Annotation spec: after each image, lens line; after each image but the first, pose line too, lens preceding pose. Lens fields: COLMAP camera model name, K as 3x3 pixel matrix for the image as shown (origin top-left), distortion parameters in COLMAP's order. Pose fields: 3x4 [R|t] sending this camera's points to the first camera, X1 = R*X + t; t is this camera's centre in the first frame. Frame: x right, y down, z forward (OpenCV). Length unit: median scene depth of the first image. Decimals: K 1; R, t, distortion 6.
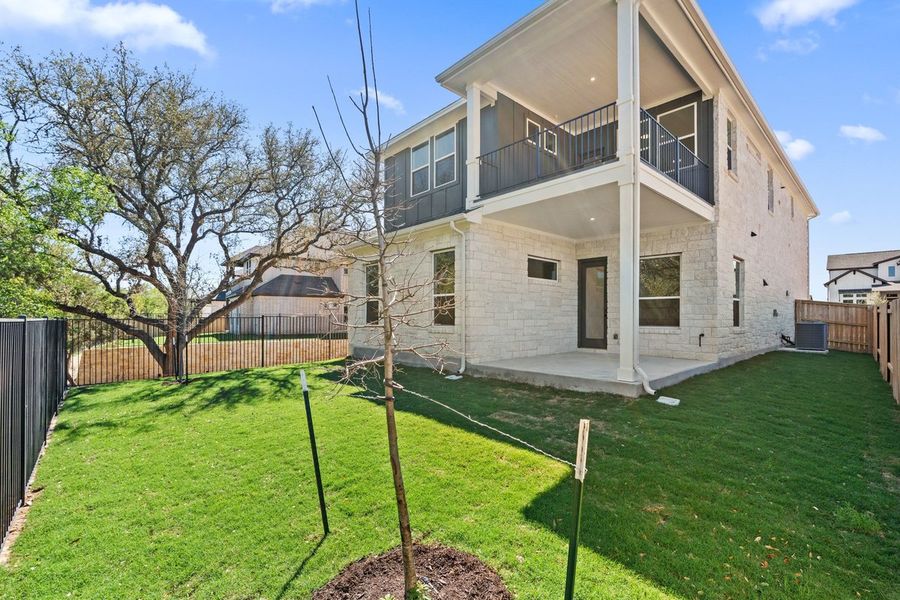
lens RADIAL K [[394.3, 0, 449.6], [0, 394.3, 305.0], [0, 0, 1]] dist [-0.000866, -0.000513]
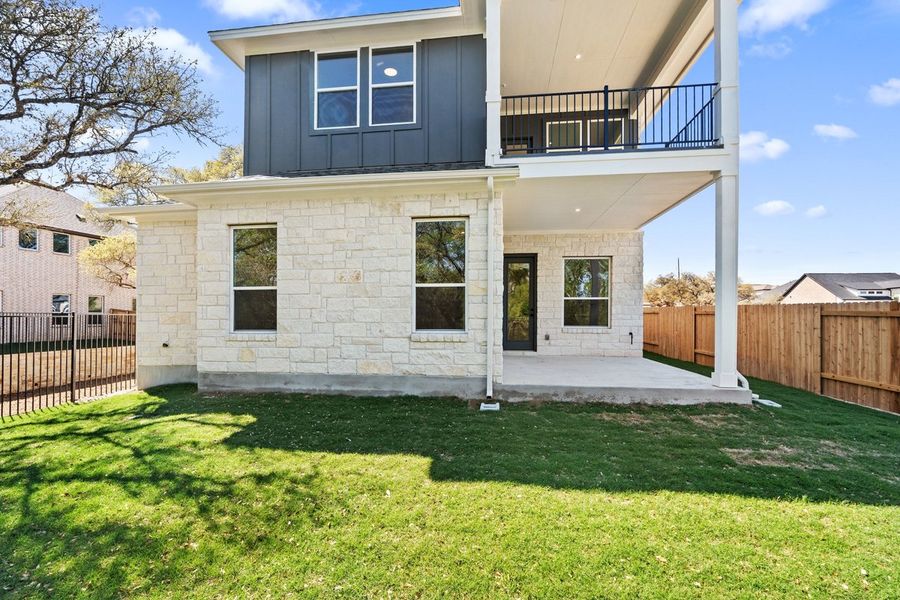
lens RADIAL K [[394.3, 0, 448.5], [0, 394.3, 308.8], [0, 0, 1]] dist [-0.000866, -0.000513]
pose [[0.773213, 0.012177, 0.634029, -0.413379], [-0.018041, 0.999833, 0.002799, 0.012410], [-0.633889, -0.013603, 0.773304, 0.452720]]
